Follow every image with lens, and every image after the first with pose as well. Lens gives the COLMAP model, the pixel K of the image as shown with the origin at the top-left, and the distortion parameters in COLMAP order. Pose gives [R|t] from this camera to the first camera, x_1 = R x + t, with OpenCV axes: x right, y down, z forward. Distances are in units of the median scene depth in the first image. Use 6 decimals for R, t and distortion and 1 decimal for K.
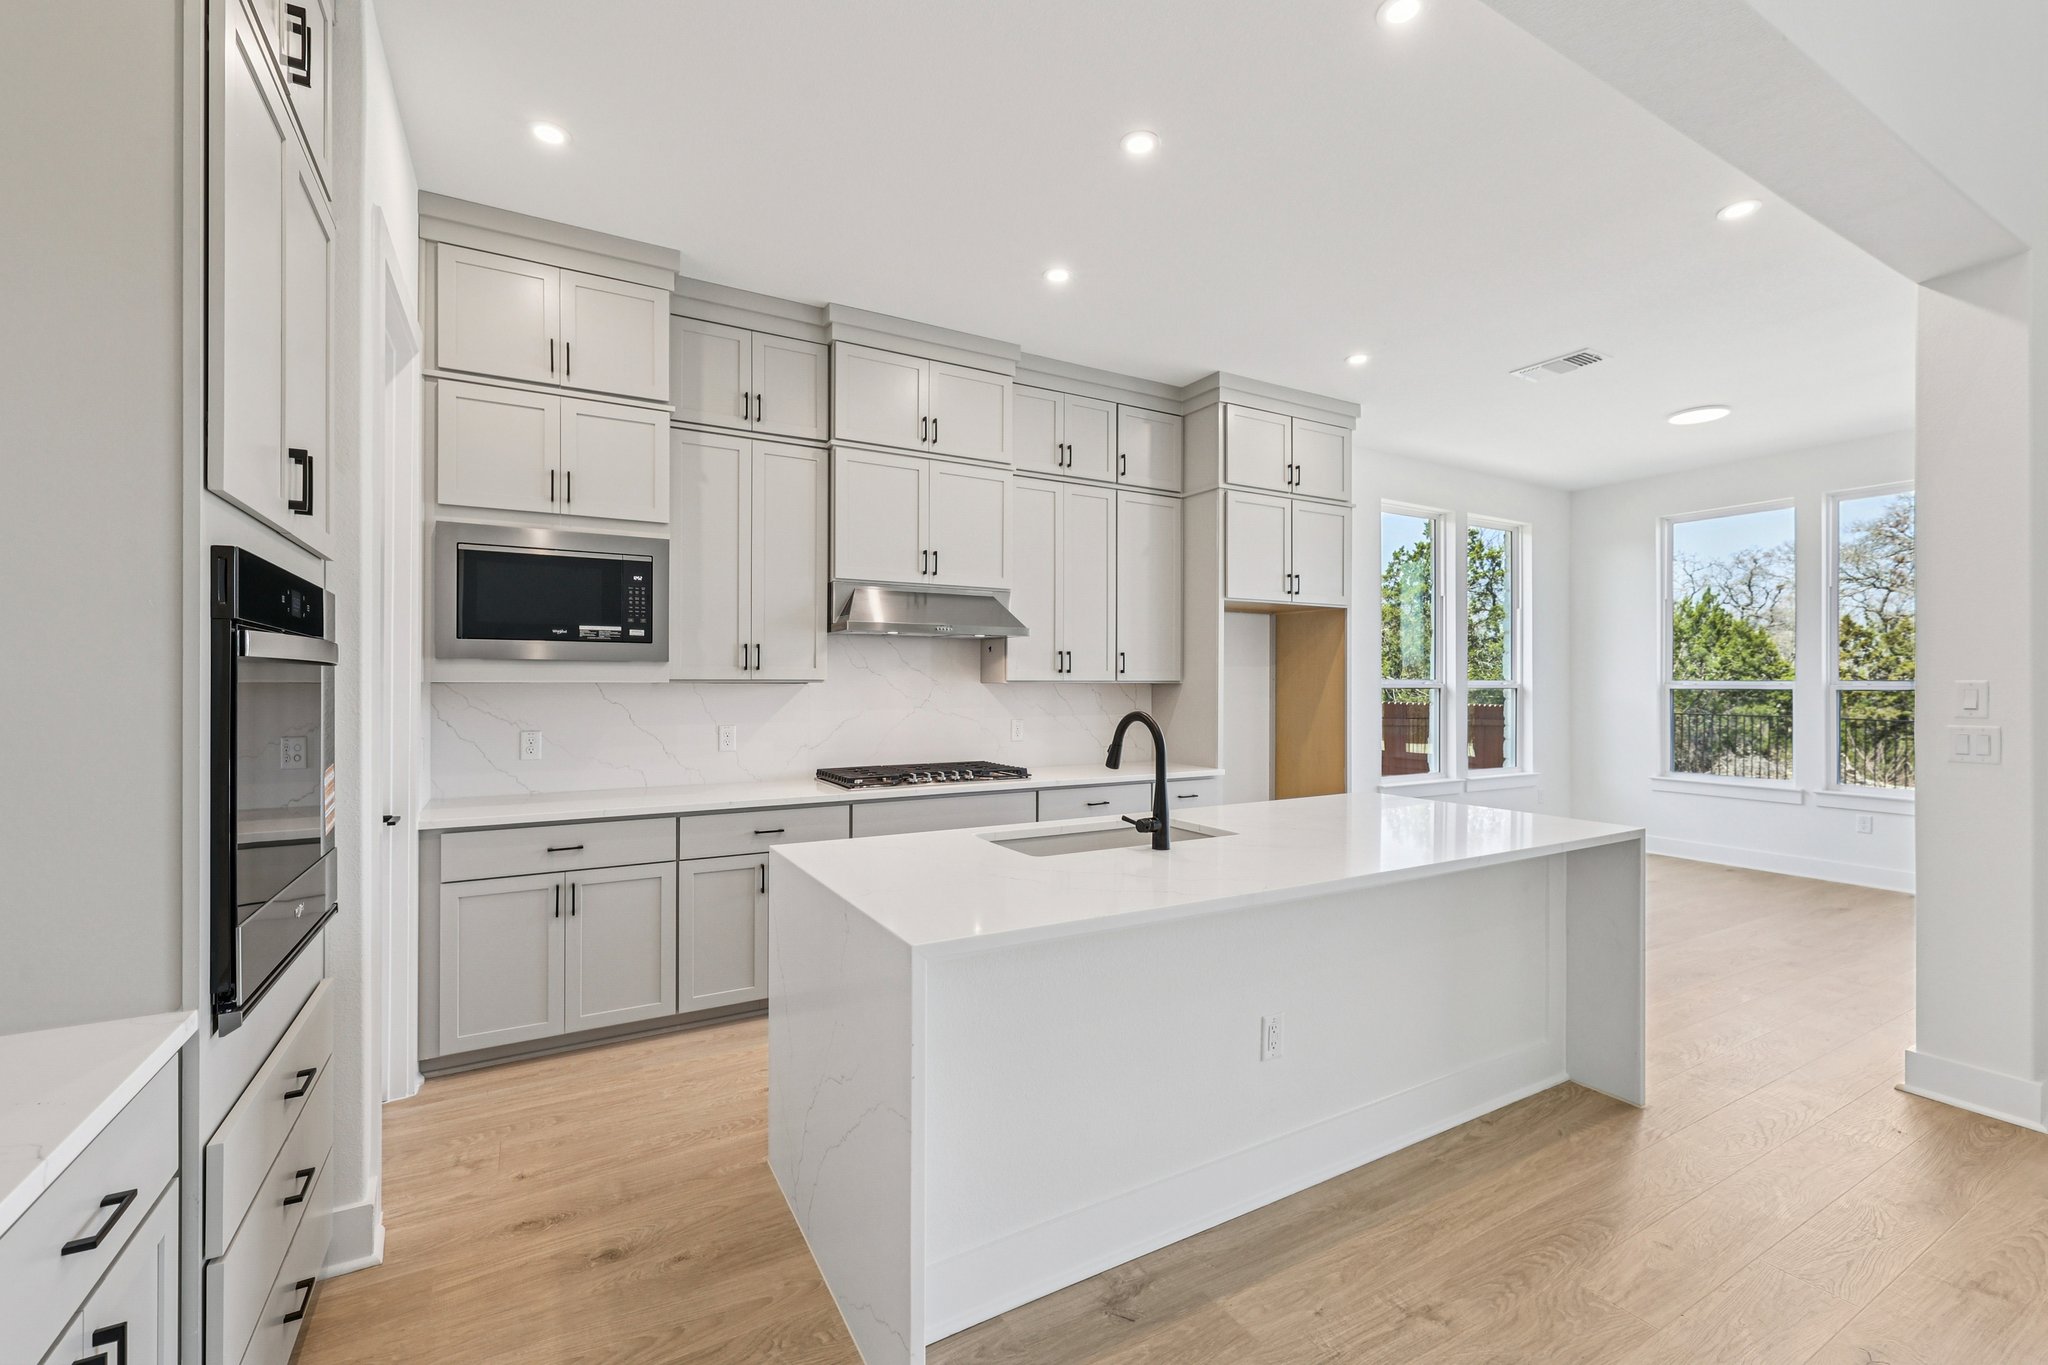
lens RADIAL K [[864.8, 0, 1025.2], [0, 864.8, 678.8], [0, 0, 1]] dist [0.000170, -0.000020]
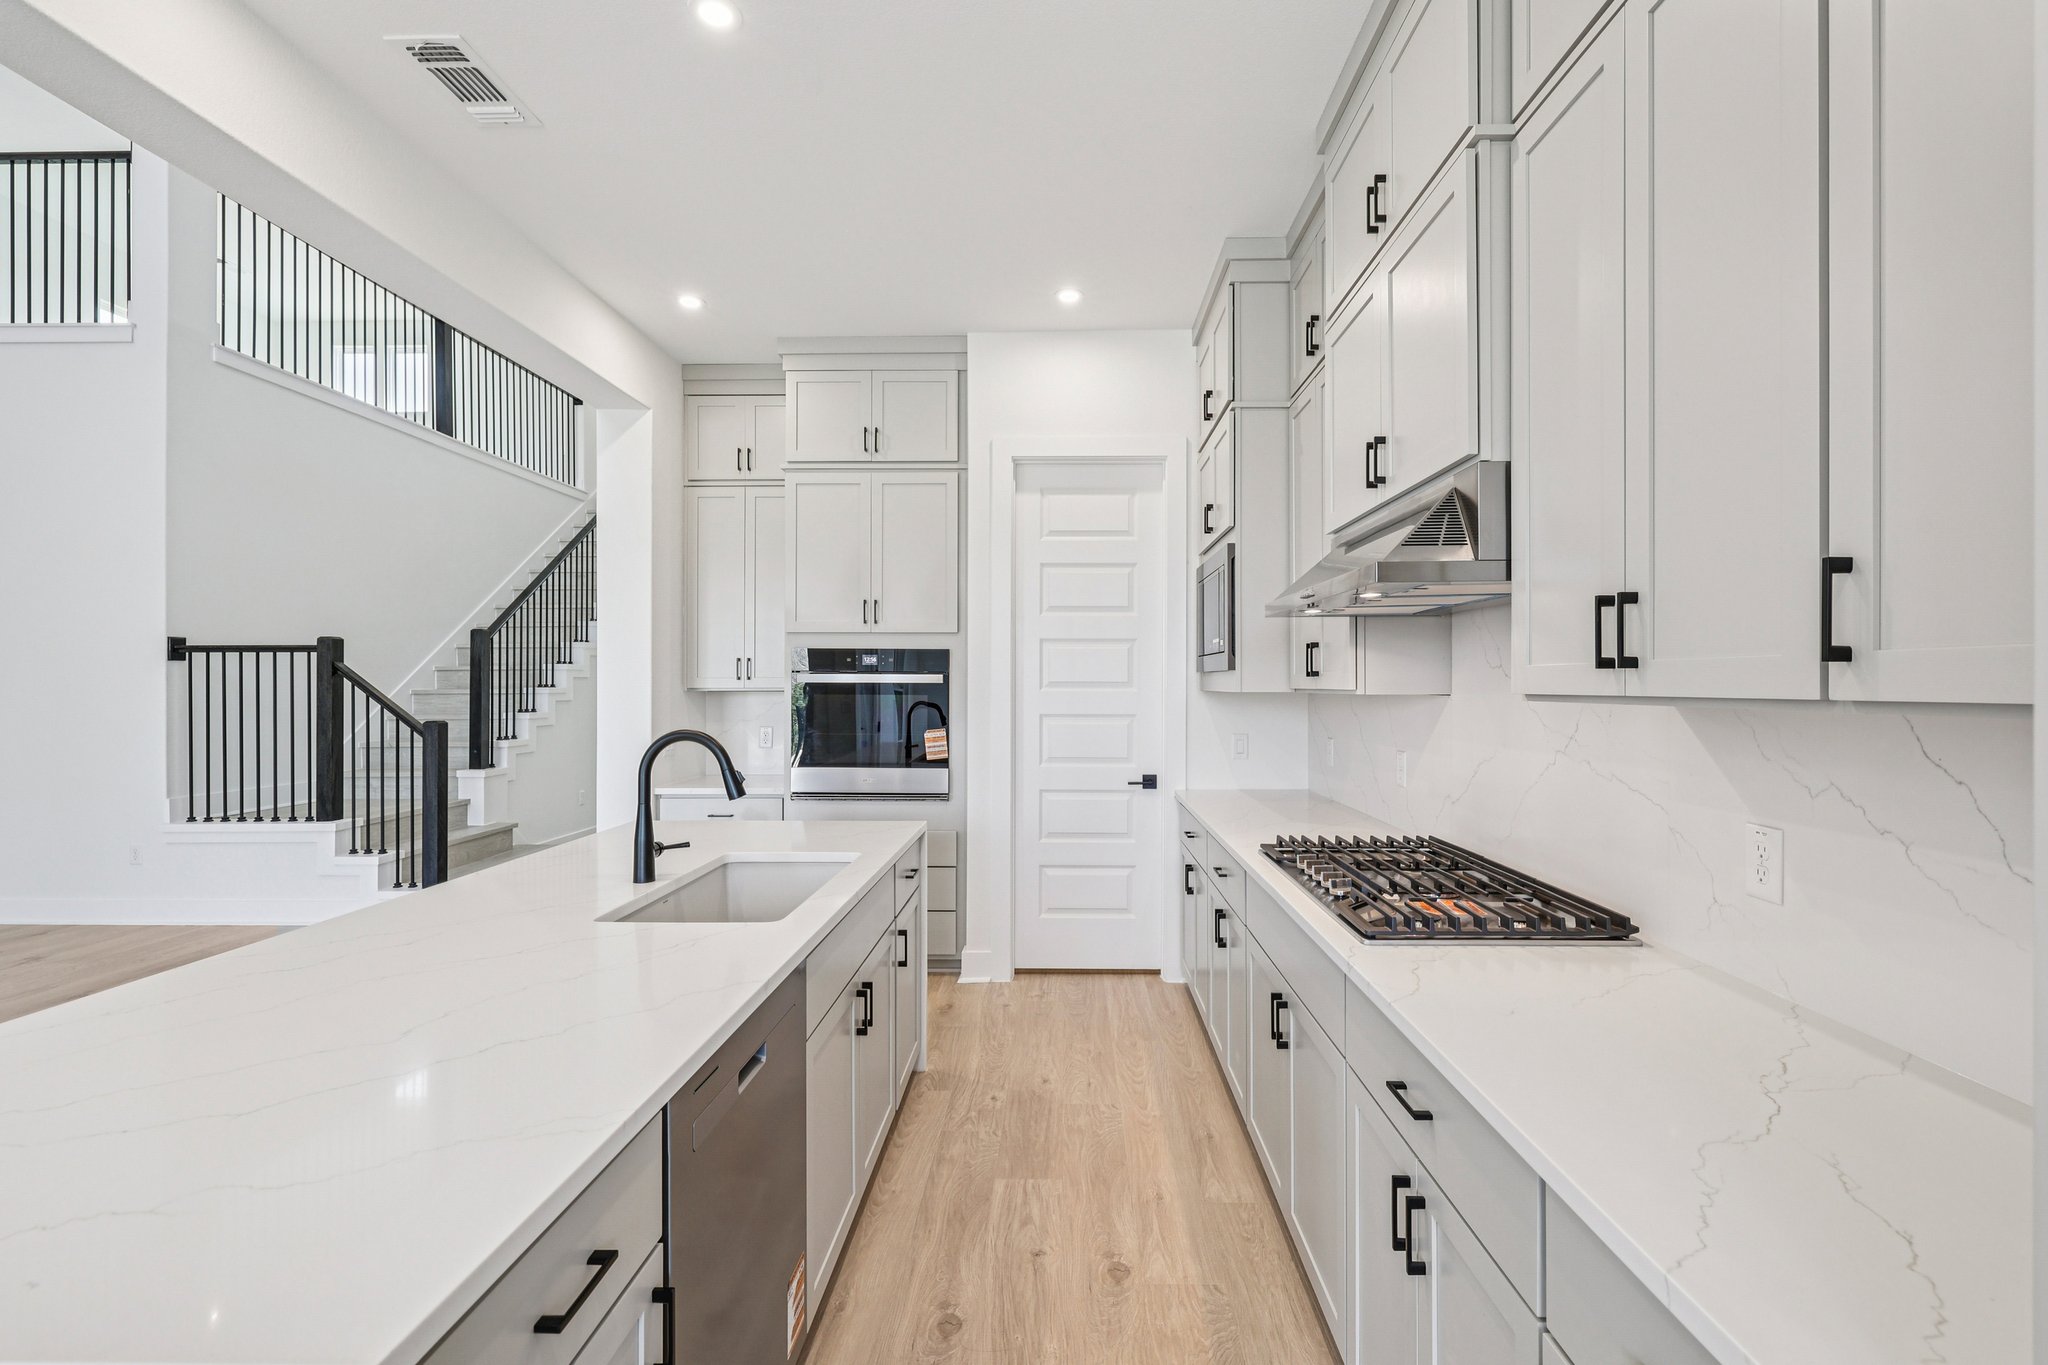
lens RADIAL K [[877.5, 0, 1049.9], [0, 877.5, 682.2], [0, 0, 1]] dist [-0.000512, 0.000407]
pose [[-0.515426, -0.001991, -0.856932, 0.484466], [0.003719, 0.999983, -0.004560, -0.003106], [0.856926, -0.005537, -0.515409, 1.228676]]
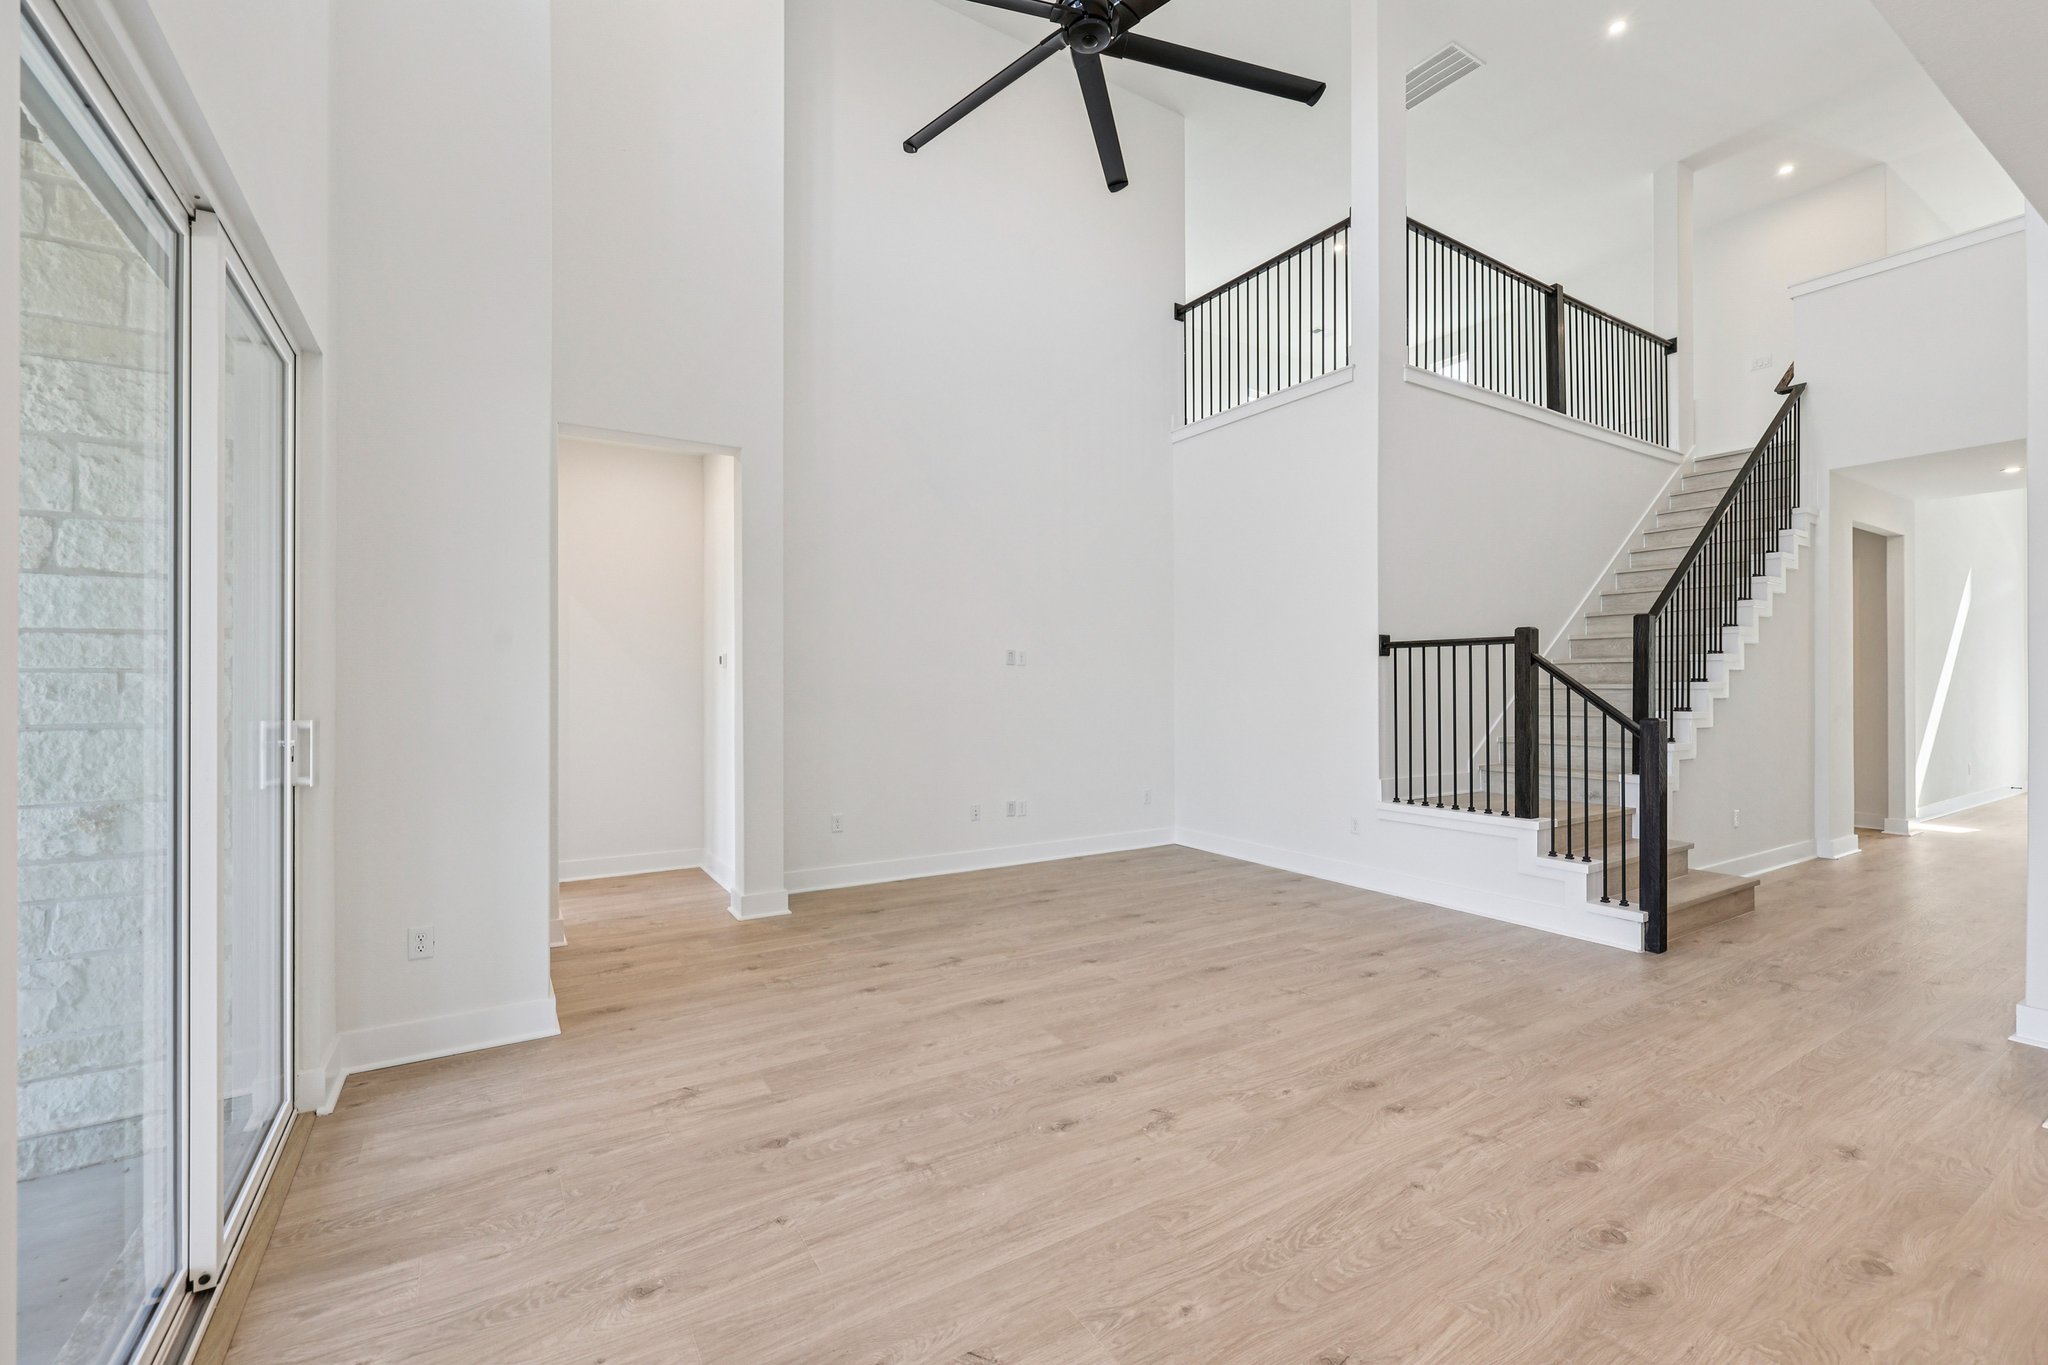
lens RADIAL K [[877.5, 0, 1014.5], [0, 877.5, 675.3], [0, 0, 1]] dist [0.000215, -0.000058]
pose [[-0.999510, -0.003177, -0.031126, 0.711764], [-0.002909, 0.999958, -0.008637, 0.001128], [0.031152, -0.008542, -0.999478, 0.846686]]
